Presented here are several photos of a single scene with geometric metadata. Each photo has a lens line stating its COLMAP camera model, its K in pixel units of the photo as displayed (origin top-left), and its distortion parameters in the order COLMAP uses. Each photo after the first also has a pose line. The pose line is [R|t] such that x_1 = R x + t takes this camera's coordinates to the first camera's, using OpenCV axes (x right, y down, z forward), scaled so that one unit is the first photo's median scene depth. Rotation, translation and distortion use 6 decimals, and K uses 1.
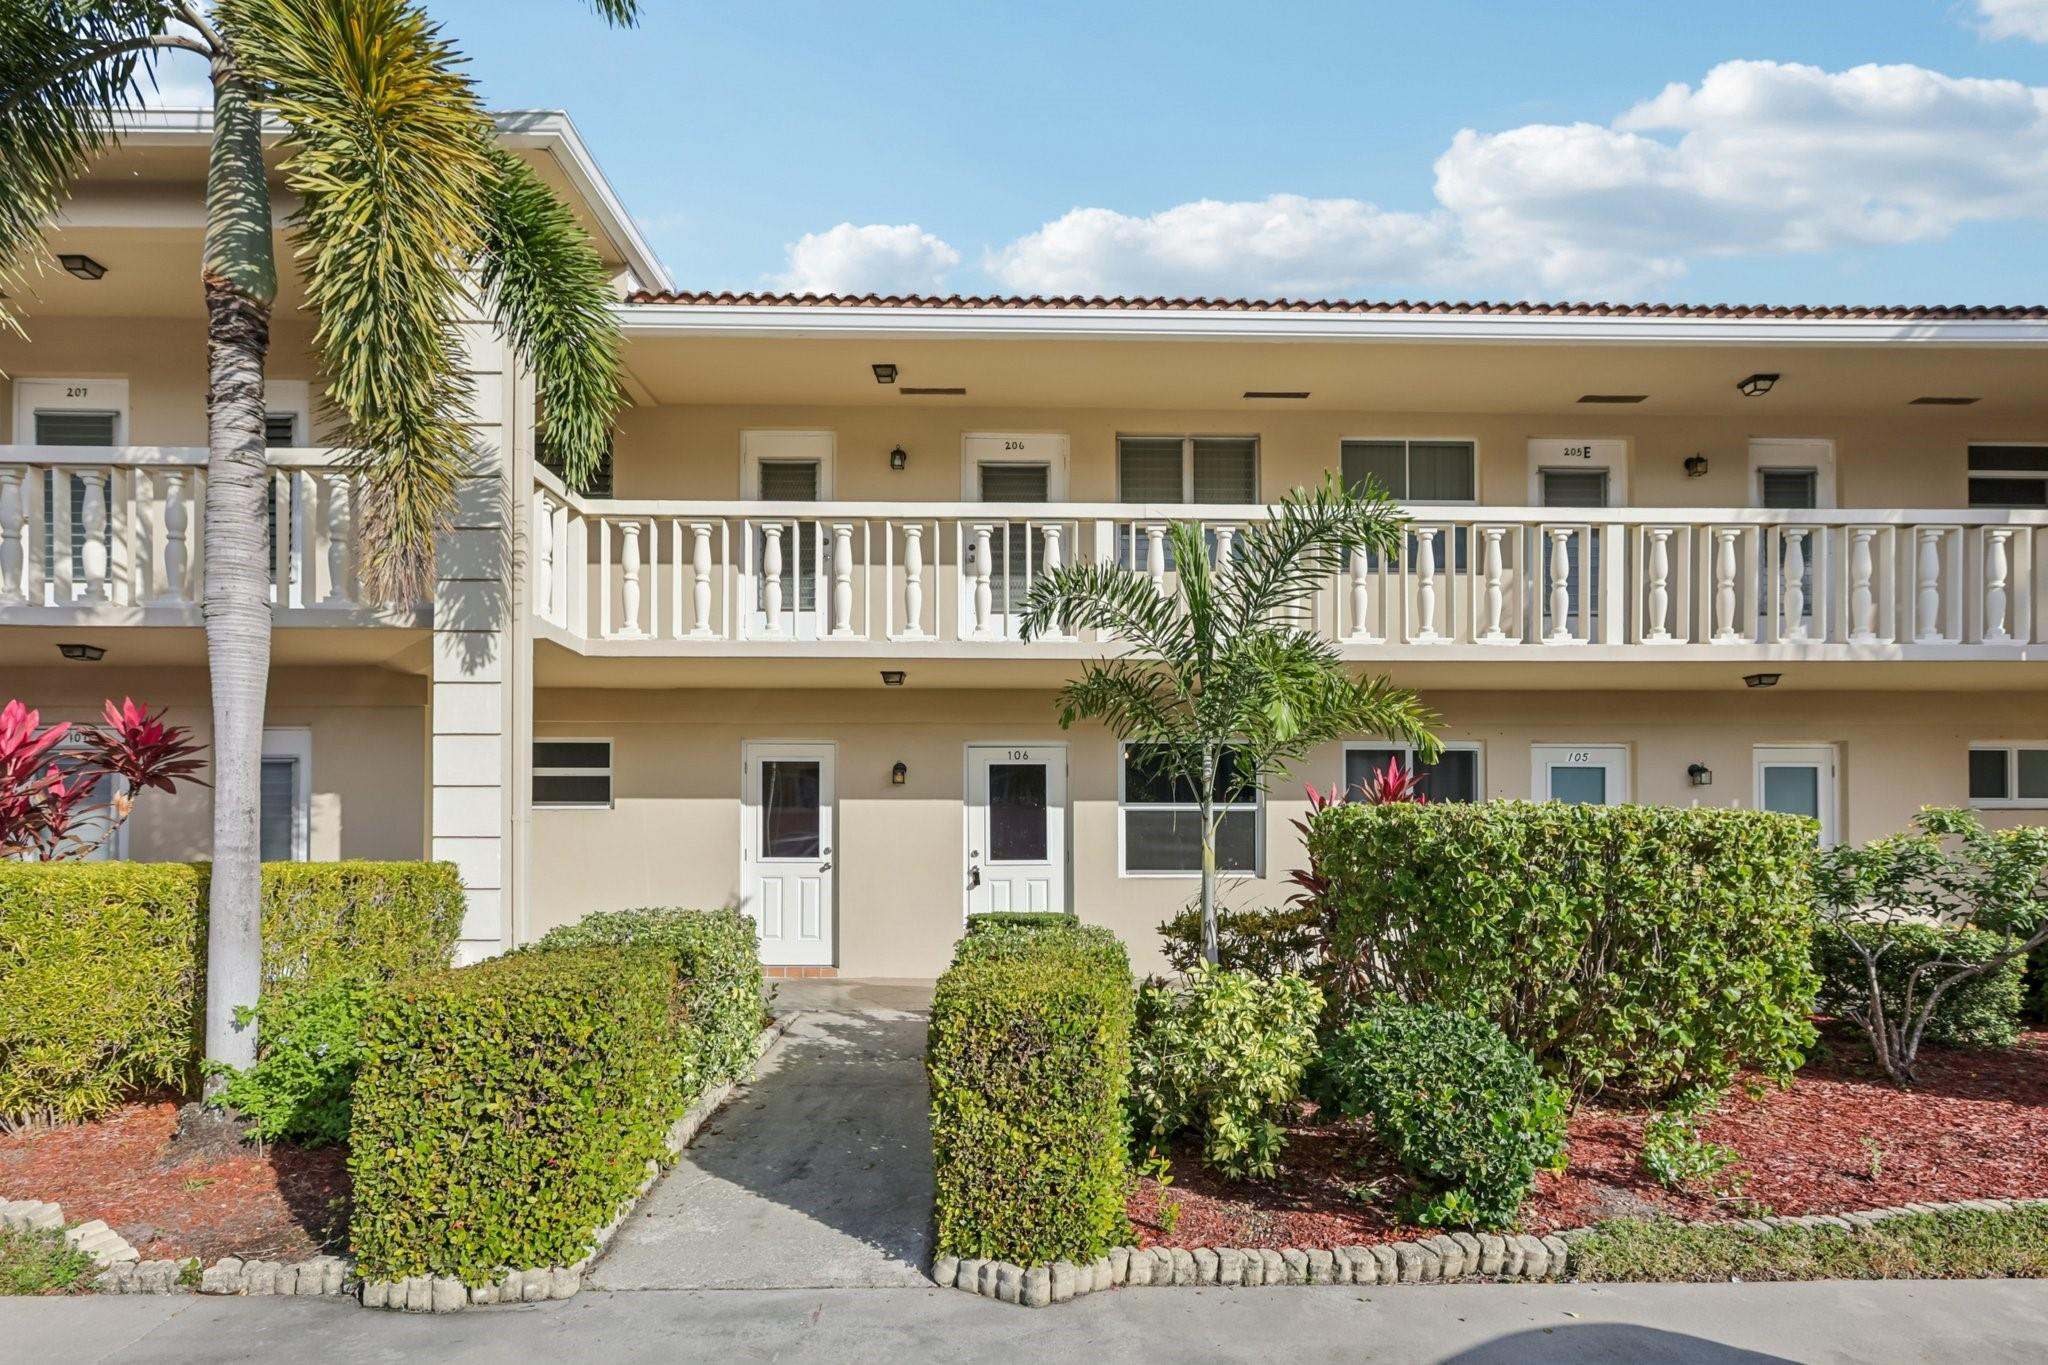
lens RADIAL K [[919.5, 0, 1026.8], [0, 919.5, 682.9], [0, 0, 1]] dist [-0.002410, 0.001792]
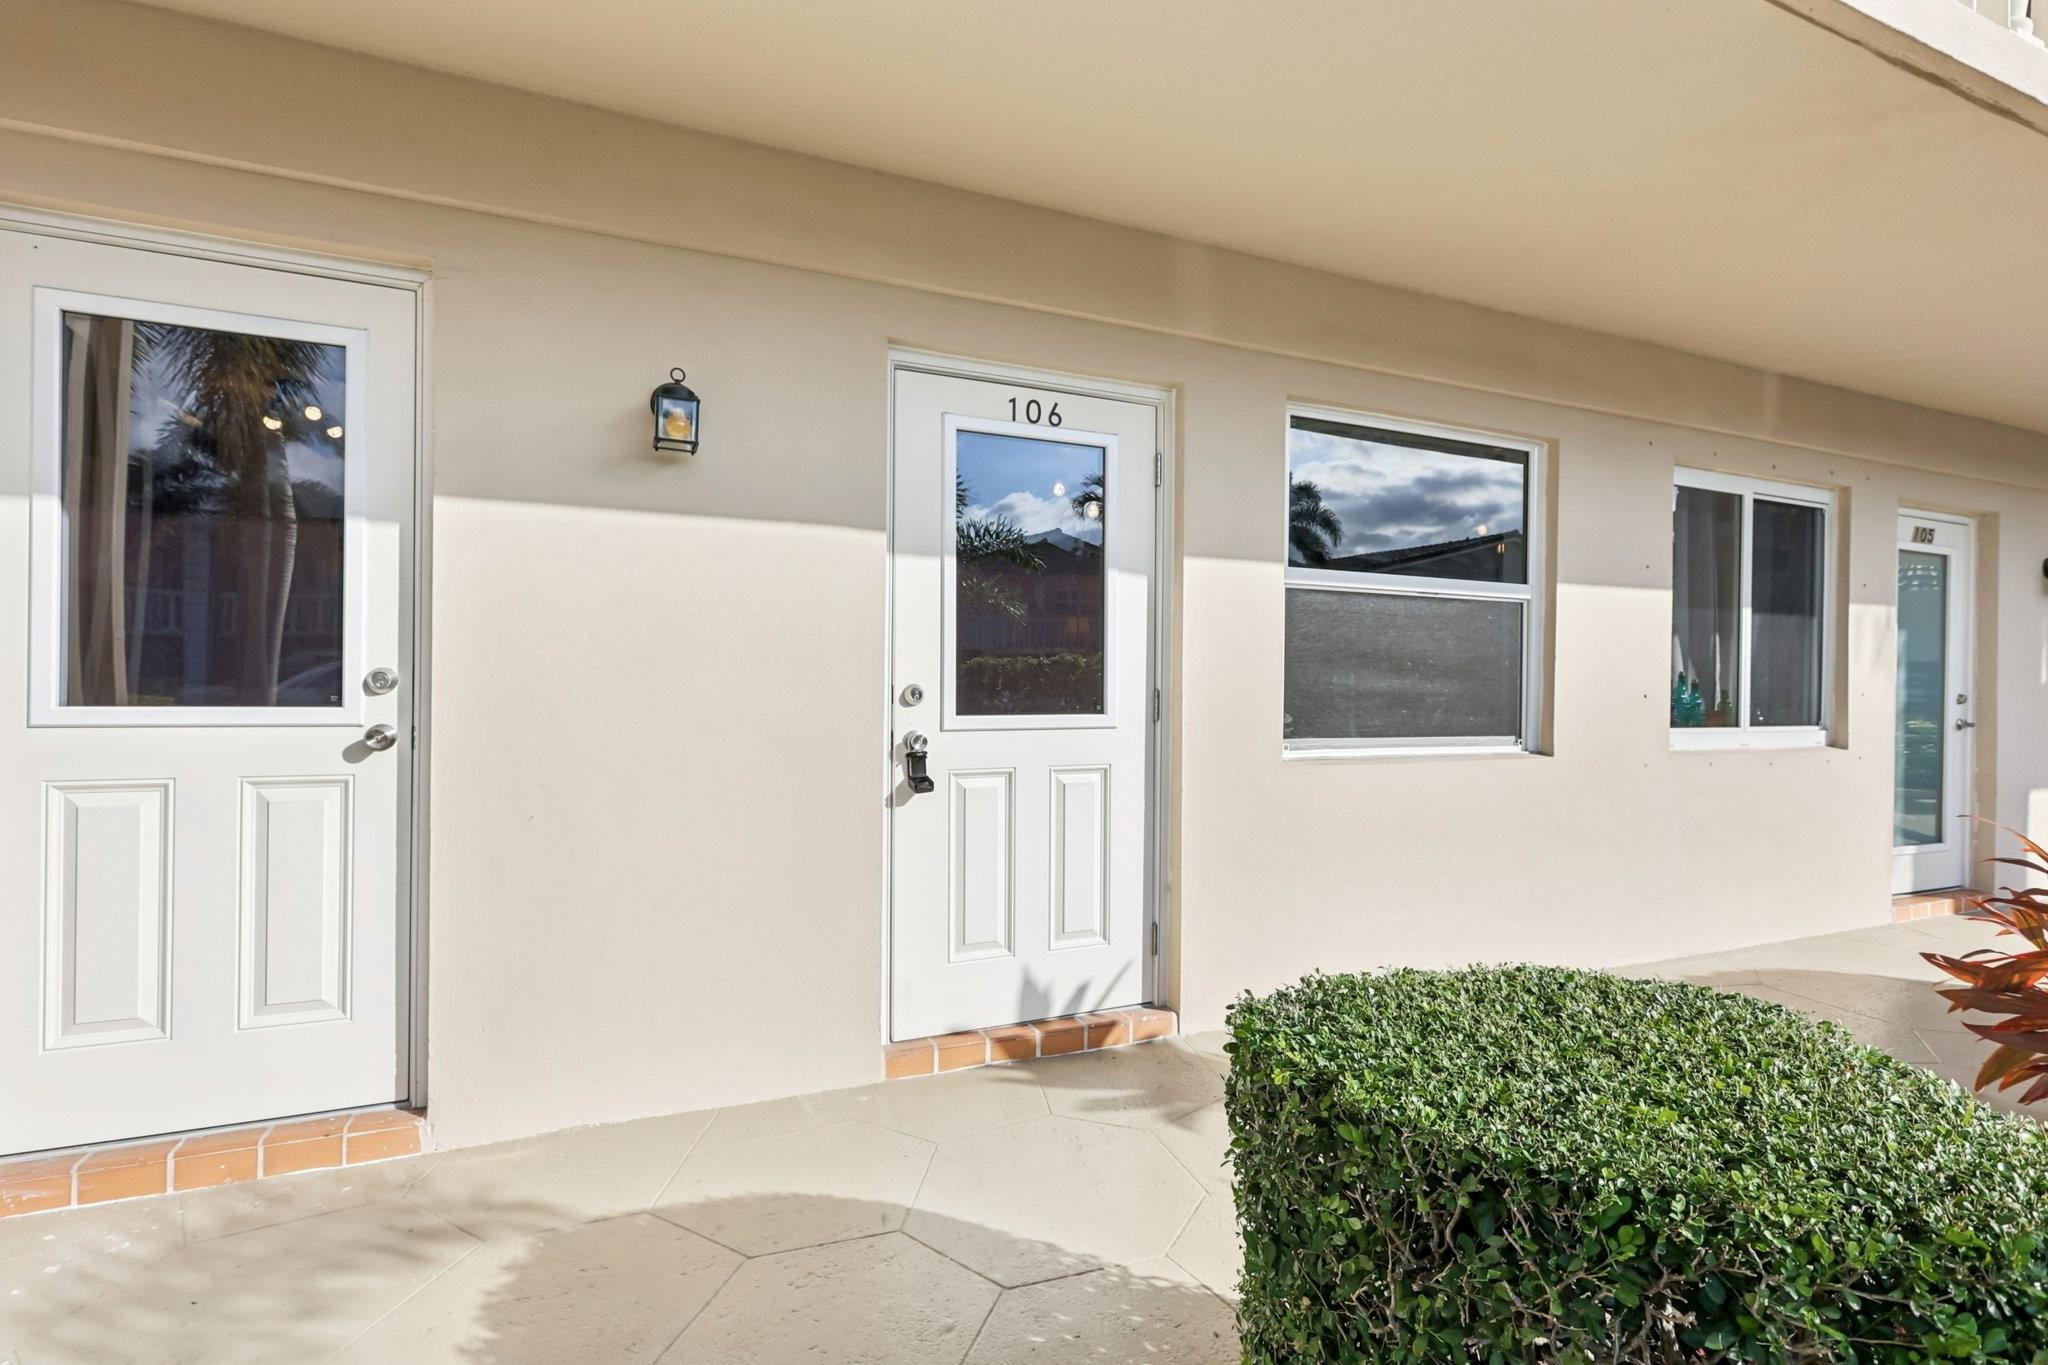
lens RADIAL K [[919.5, 0, 1020.3], [0, 919.5, 688.1], [0, 0, 1]] dist [-0.002410, 0.001792]
pose [[0.932422, 0.008550, 0.361270, -0.139098], [-0.007185, 0.999961, -0.005120, 0.184491], [-0.361299, 0.002178, 0.932447, 0.680128]]
